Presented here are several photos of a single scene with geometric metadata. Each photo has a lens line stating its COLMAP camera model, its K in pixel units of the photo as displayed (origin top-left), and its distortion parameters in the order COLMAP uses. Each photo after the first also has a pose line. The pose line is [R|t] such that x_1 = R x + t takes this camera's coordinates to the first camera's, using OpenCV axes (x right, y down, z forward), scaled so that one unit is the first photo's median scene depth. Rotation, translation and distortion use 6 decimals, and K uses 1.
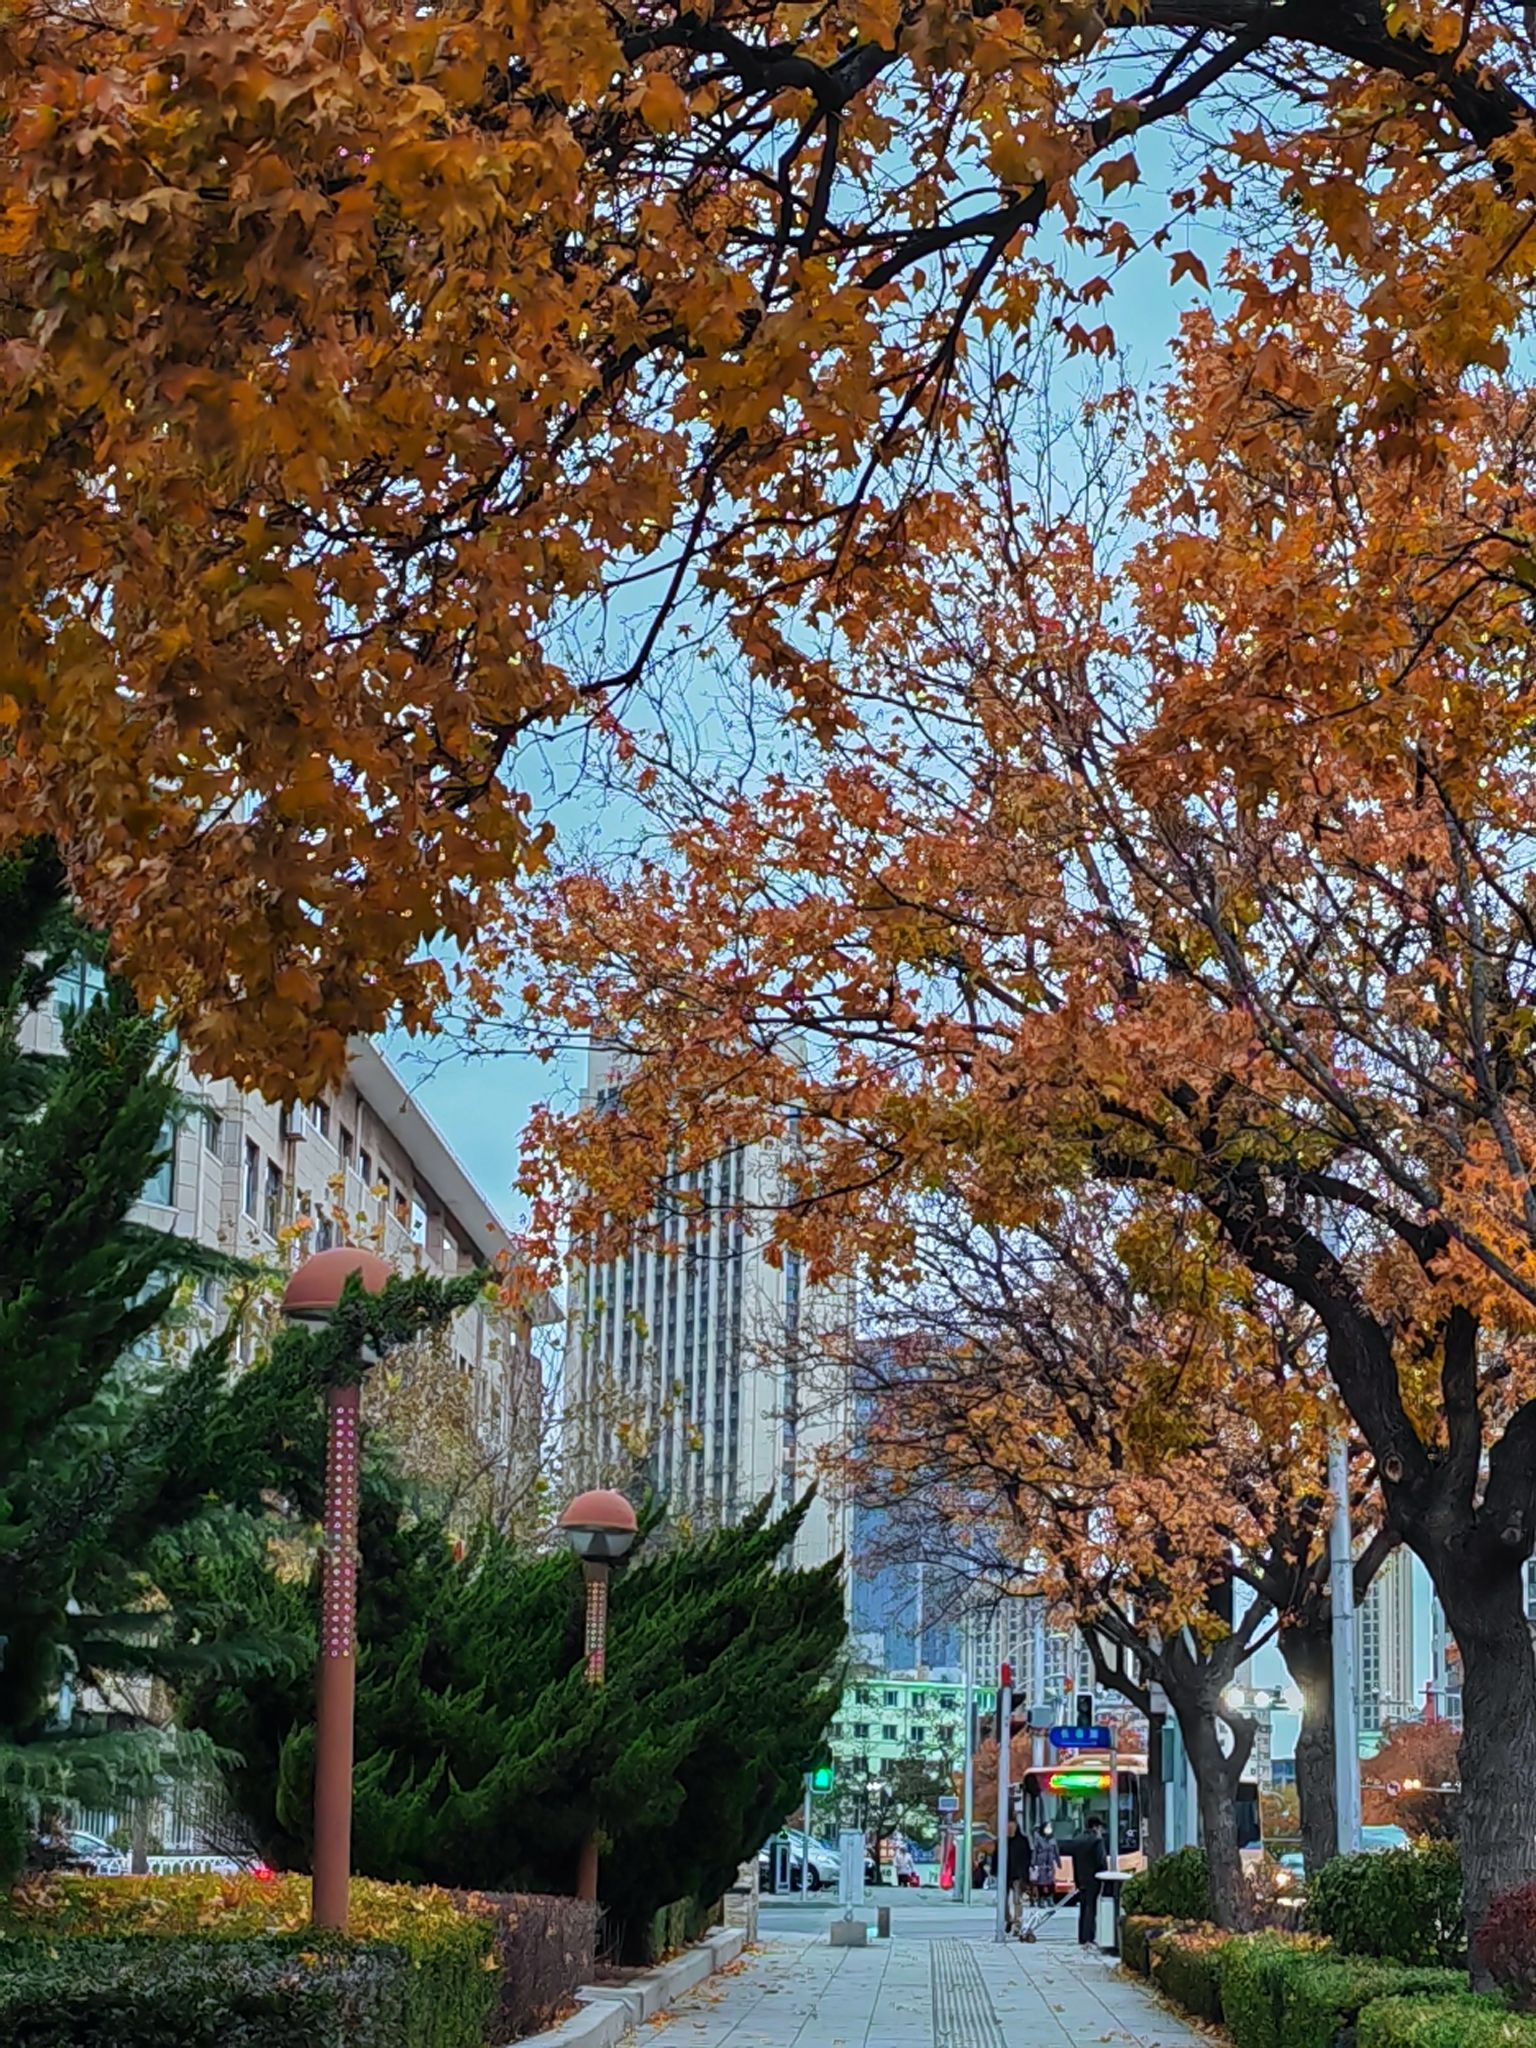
lens RADIAL K [[4723.0, 0, 767.1], [0, 4723.0, 1025.6], [0, 0, 1]] dist [0.274854, 0.000000]
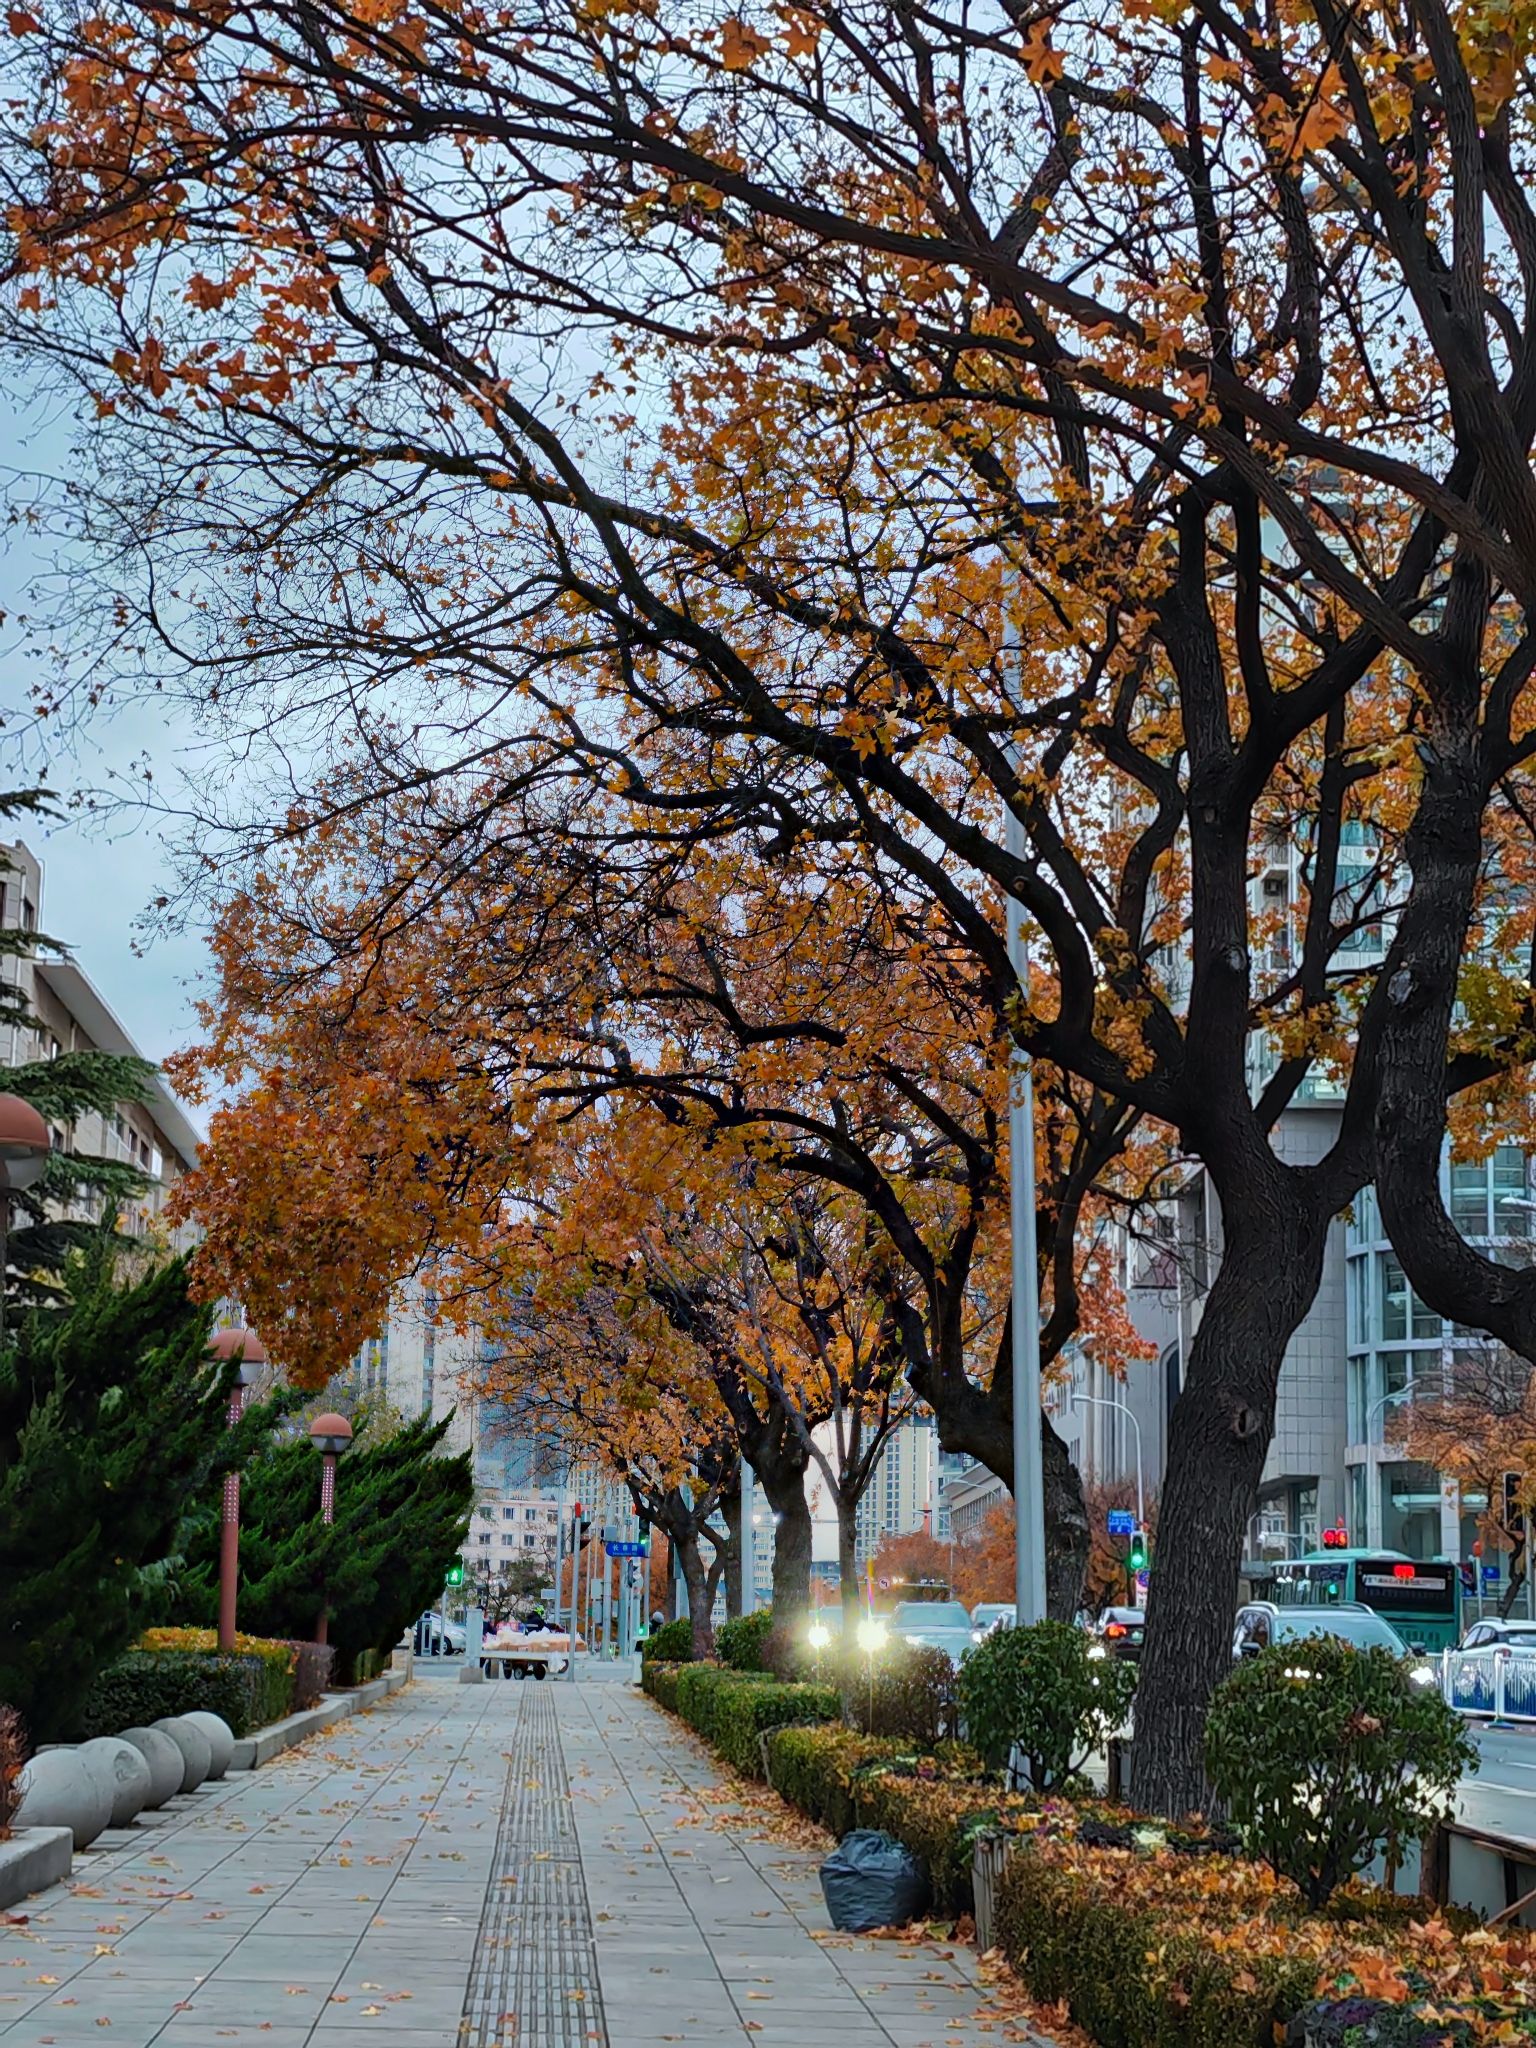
lens RADIAL K [[3870.7, 0, 768.2], [0, 3870.7, 1022.2], [0, 0, 1]] dist [0.020078, 0.000000]
pose [[0.995785, 0.012591, 0.090850, -0.002902], [-0.013959, 0.999798, 0.014439, -0.030025], [-0.090650, -0.015647, 0.995760, -0.187249]]
